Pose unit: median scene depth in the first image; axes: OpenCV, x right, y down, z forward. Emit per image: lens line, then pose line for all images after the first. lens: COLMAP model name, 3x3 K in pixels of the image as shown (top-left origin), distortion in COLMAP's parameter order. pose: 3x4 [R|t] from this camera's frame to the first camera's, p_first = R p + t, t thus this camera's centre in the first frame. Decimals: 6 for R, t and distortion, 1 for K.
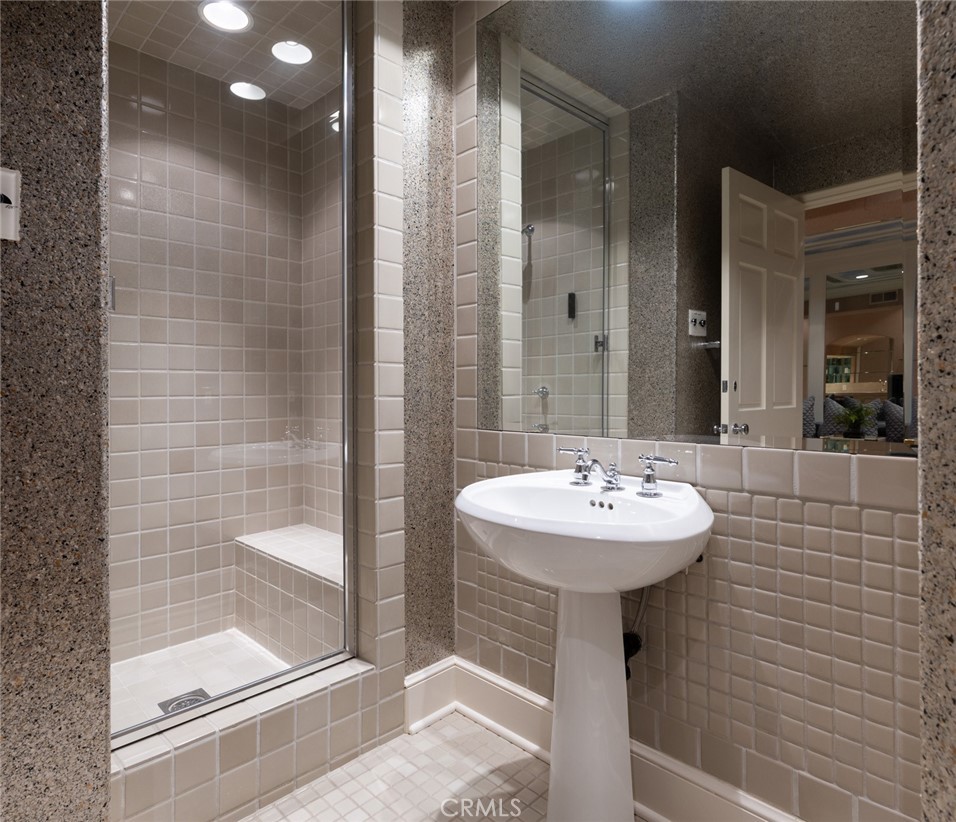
lens RADIAL K [[596.2, 0, 478.7], [0, 596.2, 389.1], [0, 0, 1]] dist [-0.004739, -0.001907]
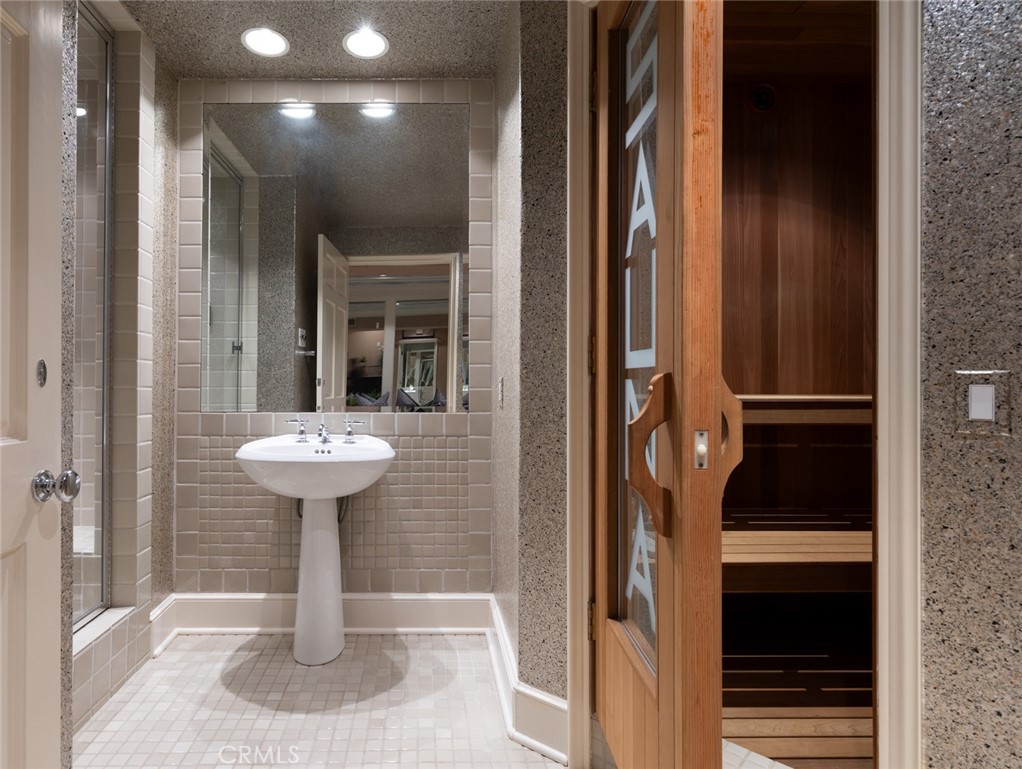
lens RADIAL K [[483.0, 0, 511.0], [0, 483.0, 384.5], [0, 0, 1]] dist [0.000258, 0.000001]
pose [[0.610341, 0.005954, 0.792116, -0.430313], [-0.005476, 0.999980, -0.003297, 0.005824], [-0.792120, -0.002325, 0.610361, -0.192253]]
